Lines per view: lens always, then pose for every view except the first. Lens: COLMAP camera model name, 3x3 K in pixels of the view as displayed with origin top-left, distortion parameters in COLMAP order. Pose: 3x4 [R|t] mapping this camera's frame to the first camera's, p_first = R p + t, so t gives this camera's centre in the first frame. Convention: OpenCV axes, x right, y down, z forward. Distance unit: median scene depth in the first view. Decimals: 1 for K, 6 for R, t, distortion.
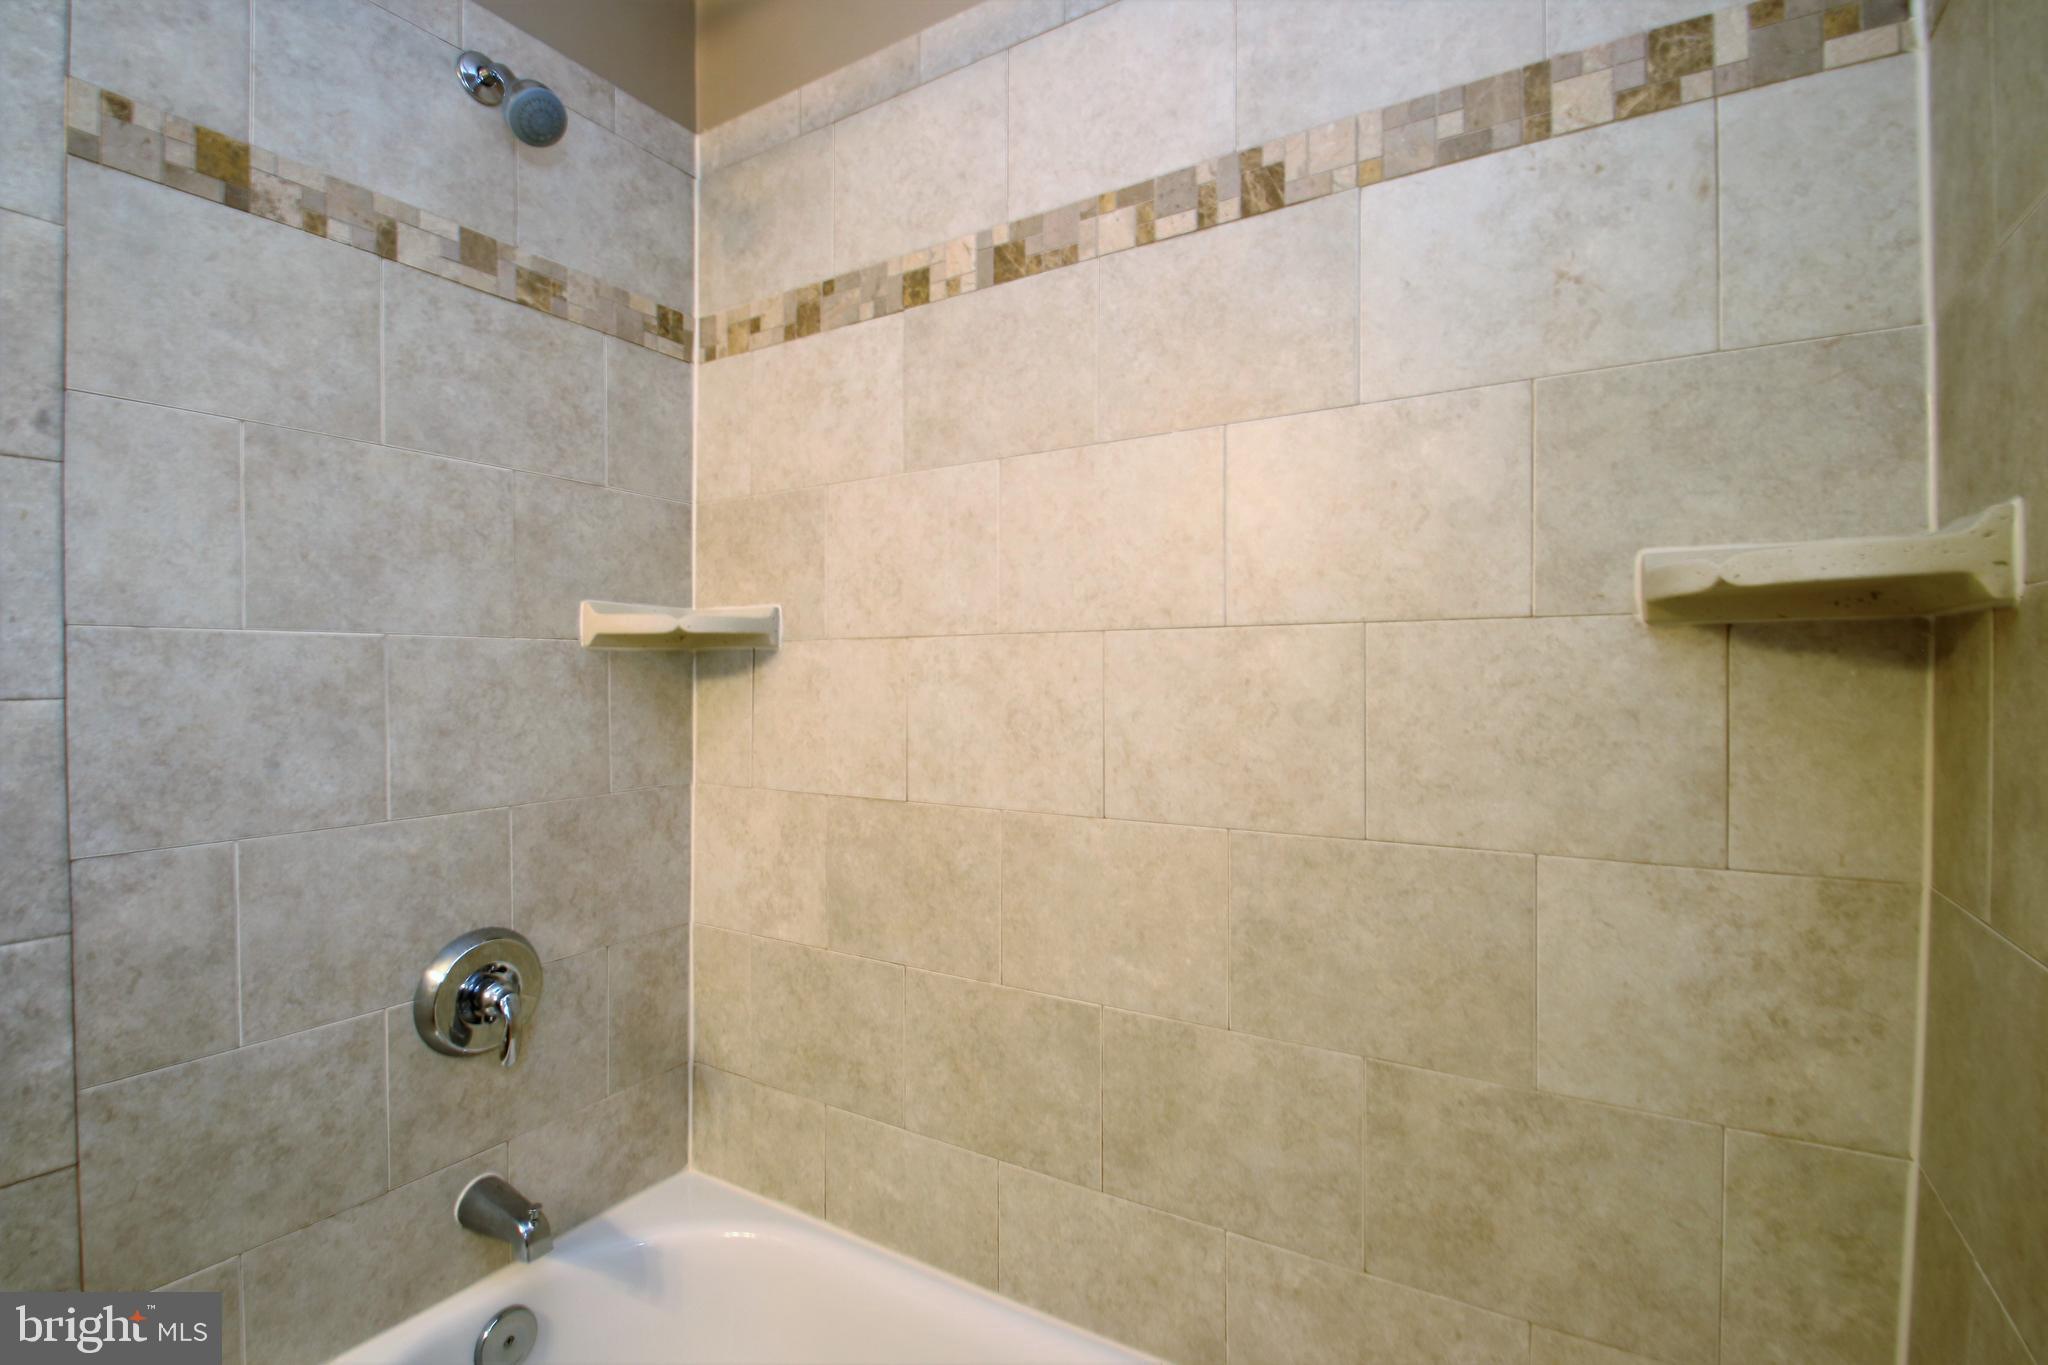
lens RADIAL K [[948.8, 0, 1006.6], [0, 948.8, 662.4], [0, 0, 1]] dist [0.007327, -0.012720]
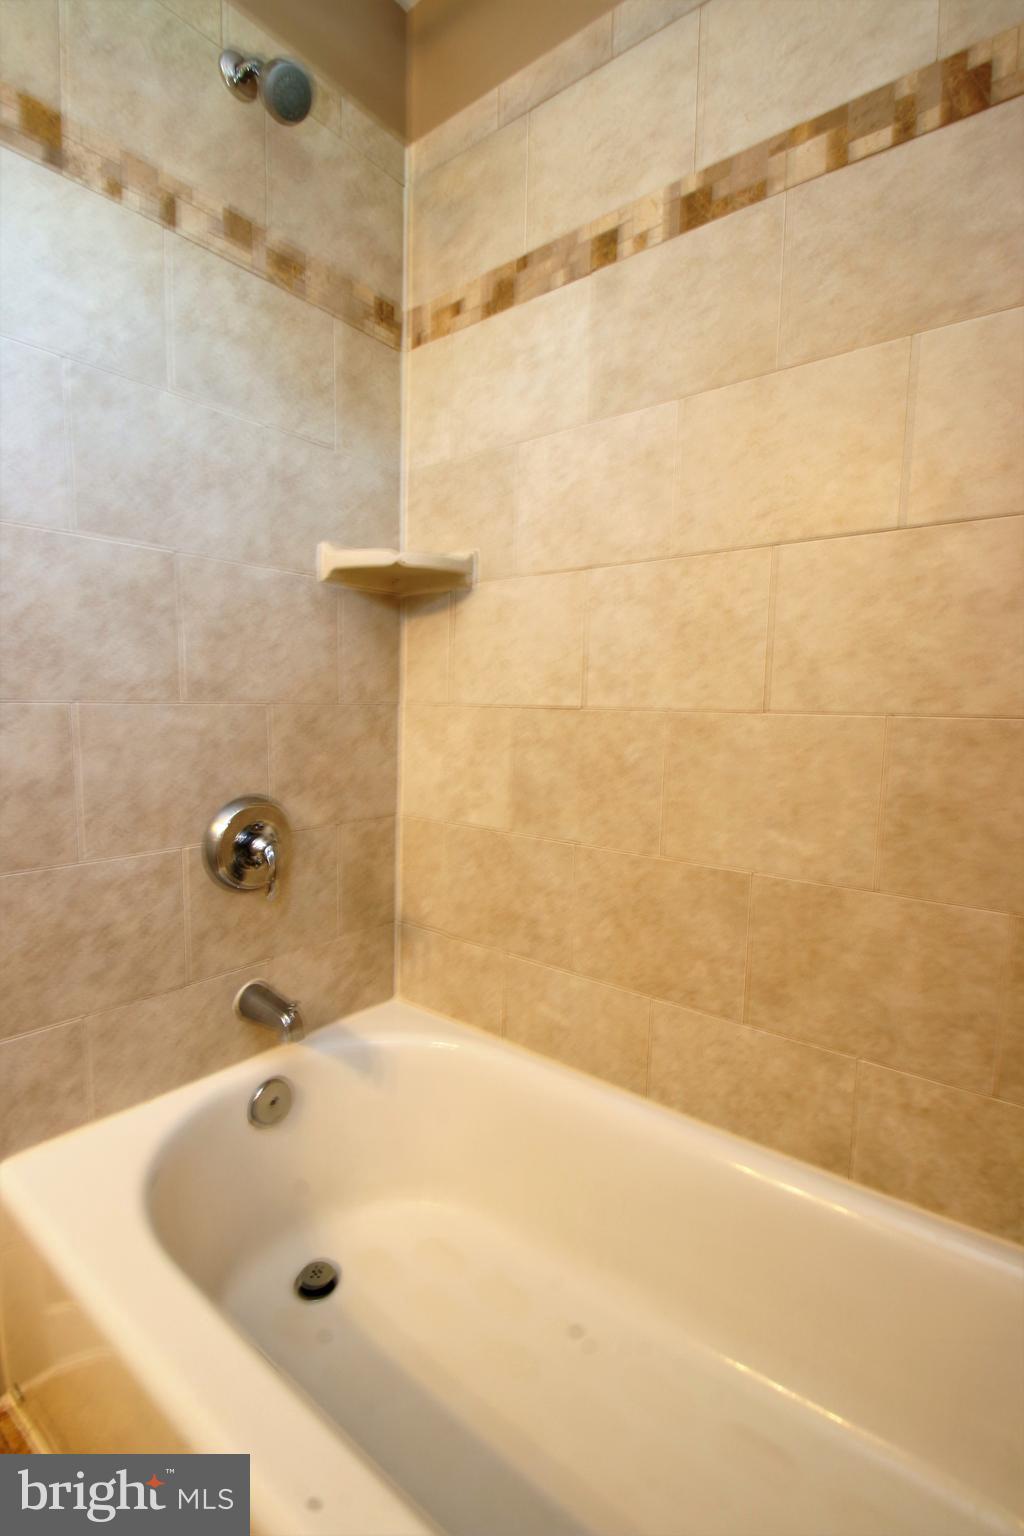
lens RADIAL K [[711.6, 0, 504.2], [0, 711.6, 763.2], [0, 0, 1]] dist [0.007327, -0.012720]
pose [[0.992208, 0.031262, -0.120605, -0.102925], [-0.018920, 0.994589, 0.102150, 0.140200], [0.123146, -0.099072, 0.987431, 0.100551]]
